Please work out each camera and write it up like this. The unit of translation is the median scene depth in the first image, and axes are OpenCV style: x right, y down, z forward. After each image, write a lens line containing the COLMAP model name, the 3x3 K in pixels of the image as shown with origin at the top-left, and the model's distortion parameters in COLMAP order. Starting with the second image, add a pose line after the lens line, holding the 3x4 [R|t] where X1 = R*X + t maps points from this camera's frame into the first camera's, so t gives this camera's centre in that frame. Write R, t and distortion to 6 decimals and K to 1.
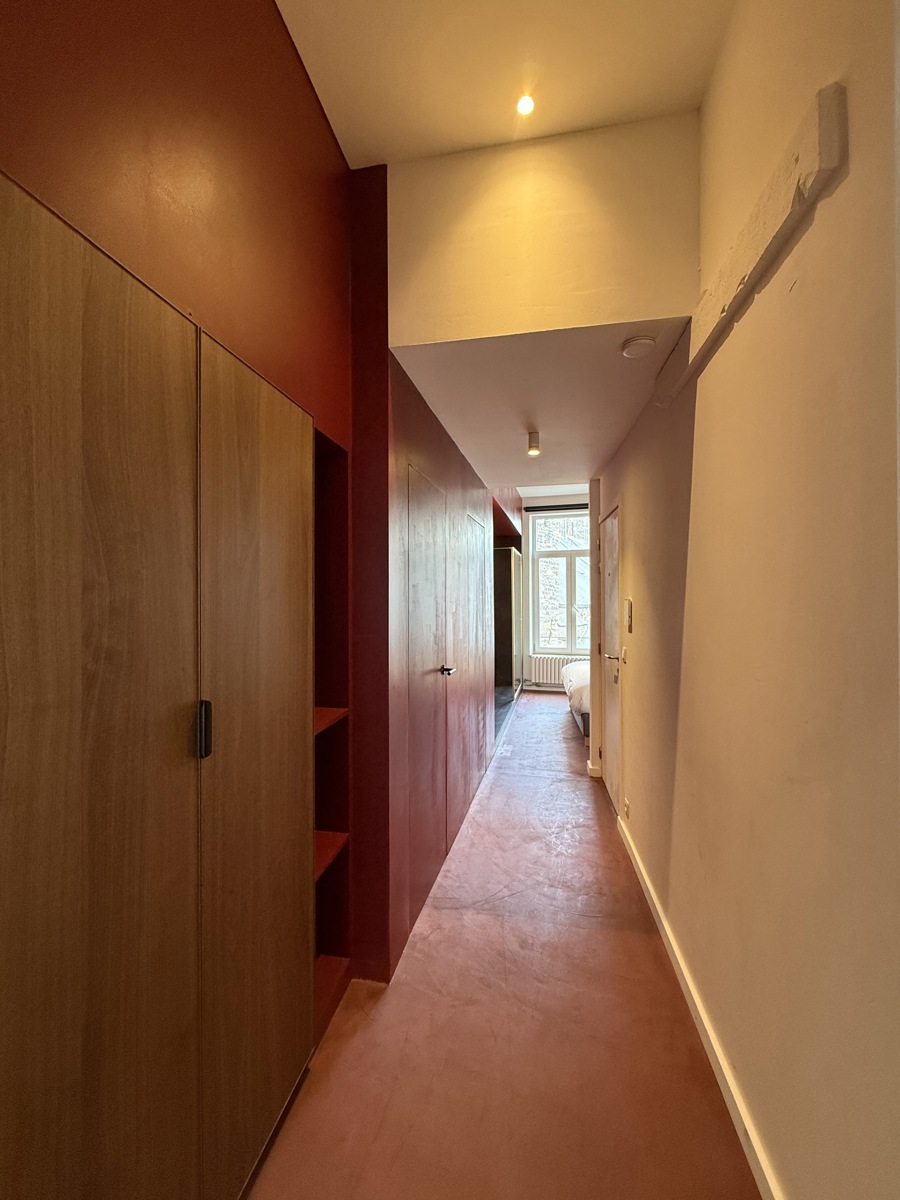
lens RADIAL K [[469.6, 0, 450.0], [0, 469.6, 600.0], [0, 0, 1]] dist [0.001037, 0.000118]
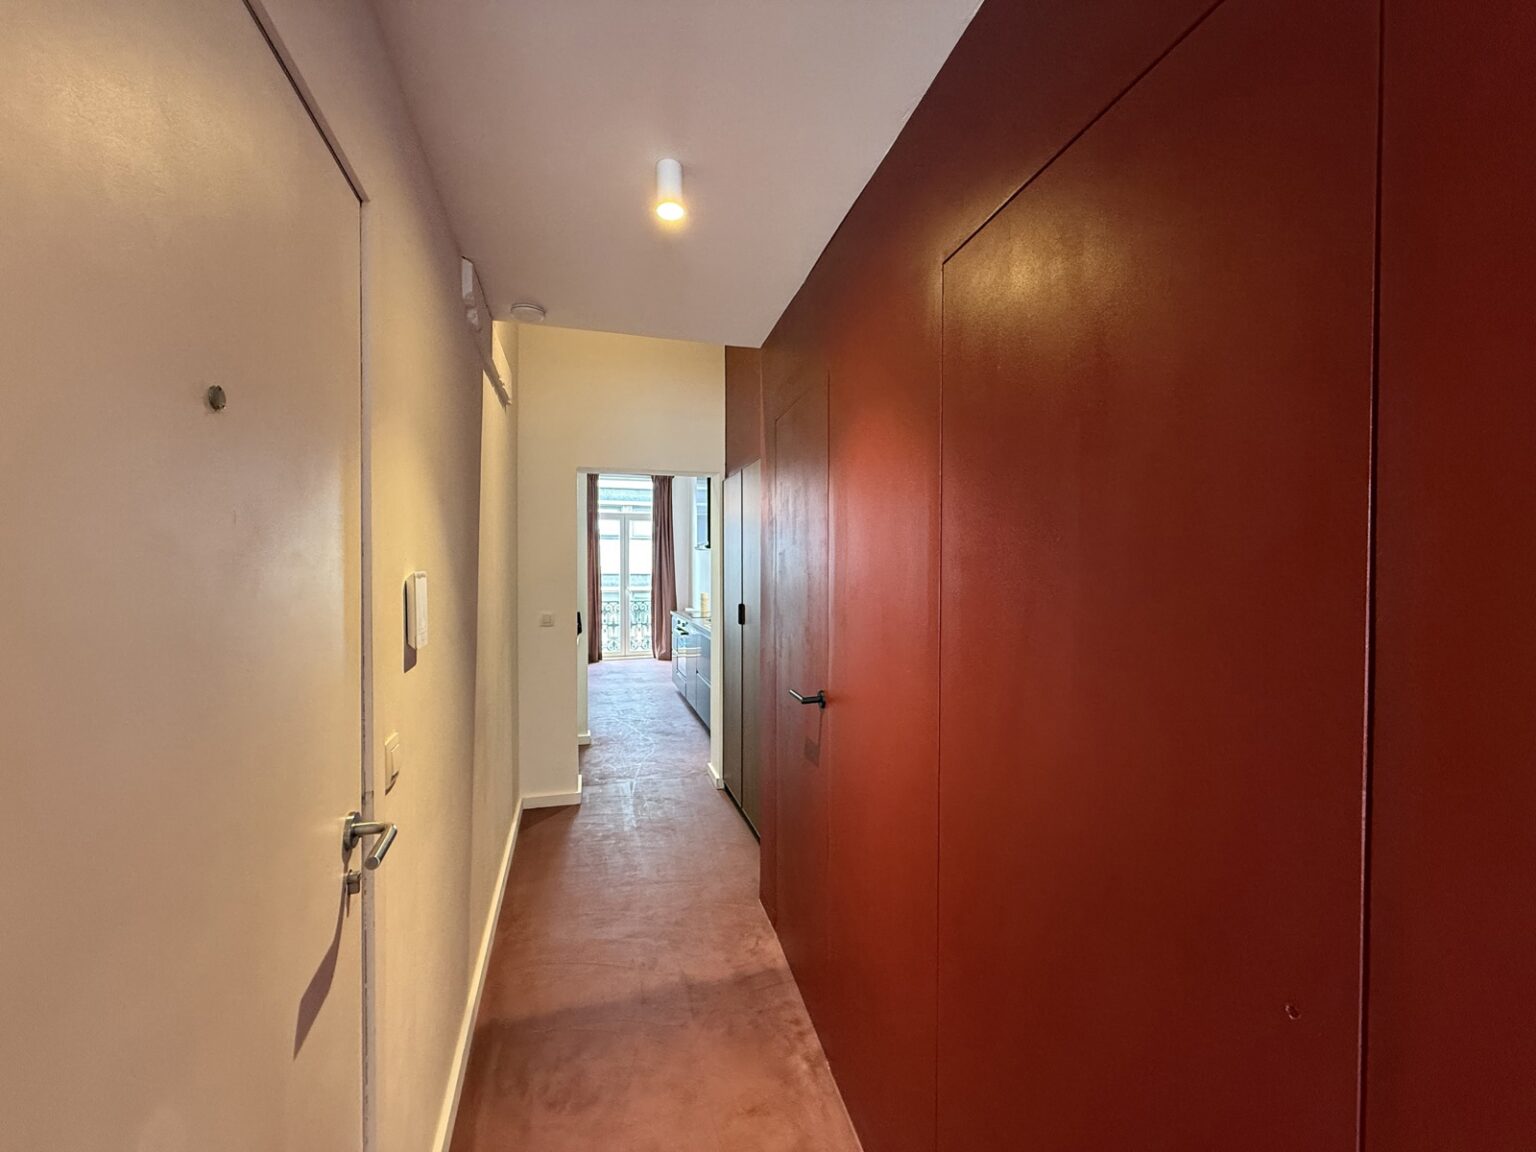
lens RADIAL K [[608.2, 0, 768.0], [0, 608.2, 576.0], [0, 0, 1]] dist [0.002800, 0.000305]
pose [[-0.889373, 0.011380, -0.457041, 0.386961], [0.001658, 0.999764, 0.021668, -0.011625], [0.457179, 0.018513, -0.889182, 1.697213]]
